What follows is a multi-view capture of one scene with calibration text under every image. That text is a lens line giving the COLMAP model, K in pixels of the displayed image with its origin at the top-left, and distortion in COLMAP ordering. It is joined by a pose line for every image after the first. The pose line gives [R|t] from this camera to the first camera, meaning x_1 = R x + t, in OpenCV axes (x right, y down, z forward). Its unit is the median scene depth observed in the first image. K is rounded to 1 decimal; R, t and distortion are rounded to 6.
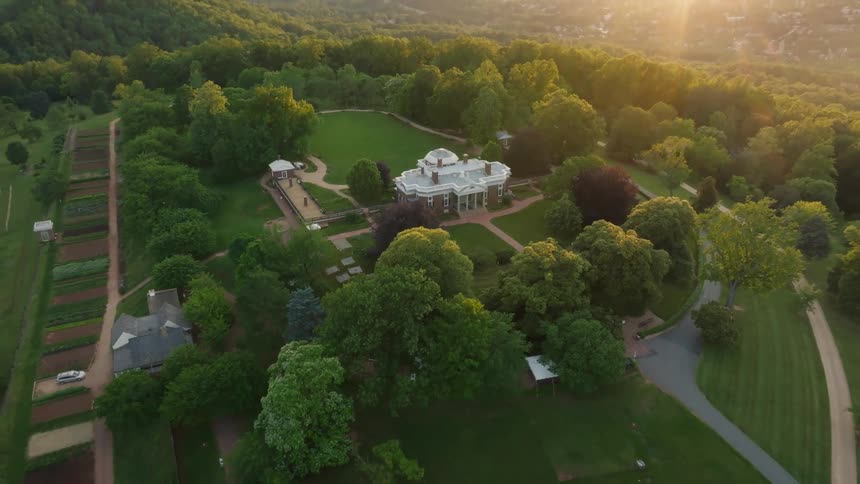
lens RADIAL K [[602.0, 0, 434.4], [0, 602.0, 240.3], [0, 0, 1]] dist [-0.004462, 0.021534]
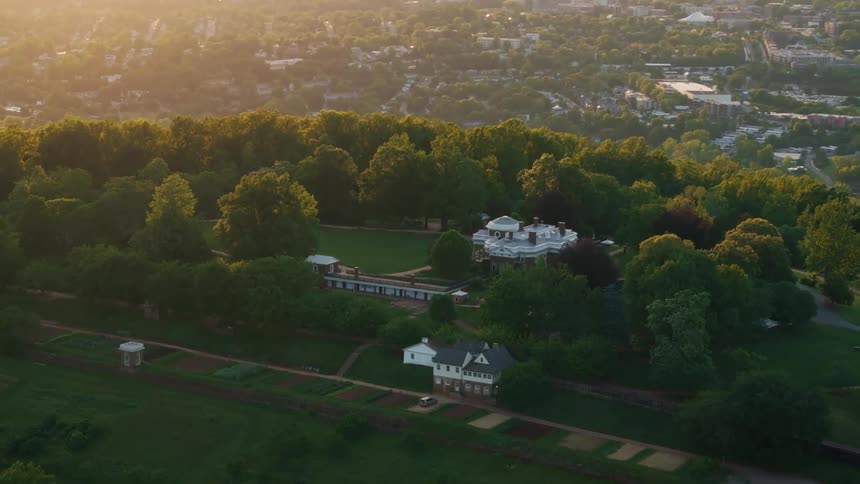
lens RADIAL K [[1901.4, 0, 428.6], [0, 1901.4, 239.4], [0, 0, 1]] dist [-0.139740, 0.000000]
pose [[0.836186, -0.089316, 0.541124, -1.670292], [0.228291, 0.953795, -0.195343, 0.423849], [-0.498674, 0.286877, 0.817940, -1.308873]]
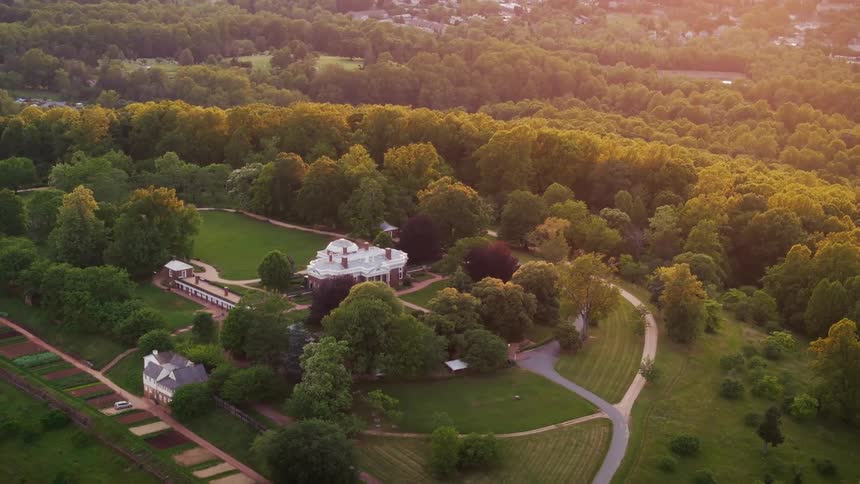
lens RADIAL K [[1897.7, 0, 429.0], [0, 1897.7, 240.0], [0, 0, 1]] dist [-0.160046, 0.000000]
pose [[0.976810, -0.050172, 0.208147, -0.543796], [0.088664, 0.979672, -0.179950, 0.473409], [-0.194887, 0.194232, 0.961401, -2.285947]]
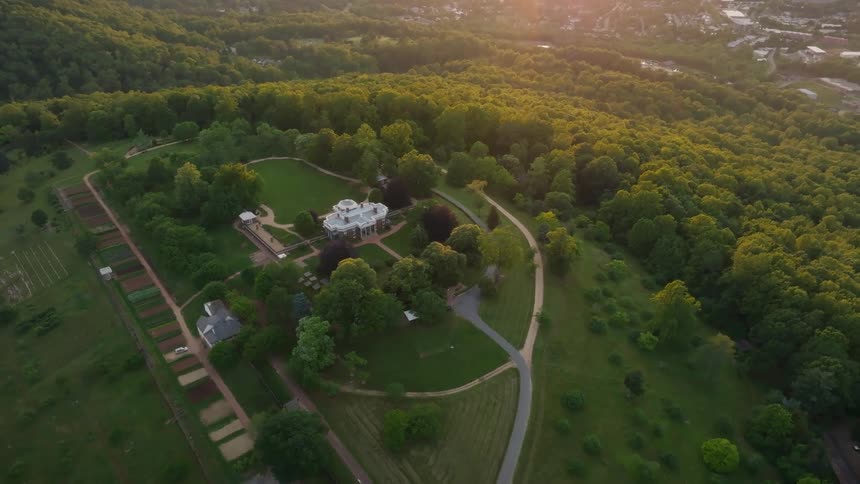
lens RADIAL K [[602.0, 0, 432.6], [0, 602.0, 237.5], [0, 0, 1]] dist [-0.004462, 0.021534]
pose [[0.976776, -0.103684, 0.187503, -0.084187], [0.093826, 0.993734, 0.060732, -0.127862], [-0.192625, -0.041729, 0.980385, -0.750477]]
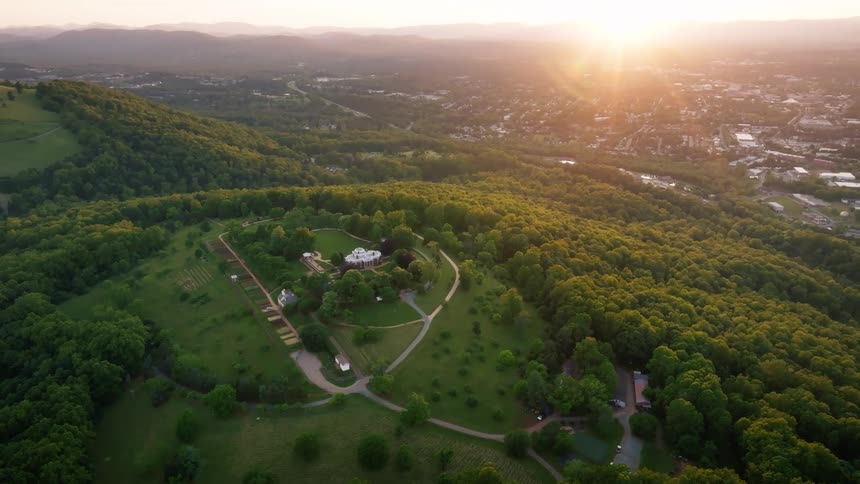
lens RADIAL K [[602.0, 0, 434.1], [0, 602.0, 236.6], [0, 0, 1]] dist [-0.004462, 0.021534]
pose [[0.994964, -0.035717, 0.093658, 0.111102], [0.046701, 0.991934, -0.117837, 0.188729], [-0.088694, 0.121617, 0.988606, -2.252051]]
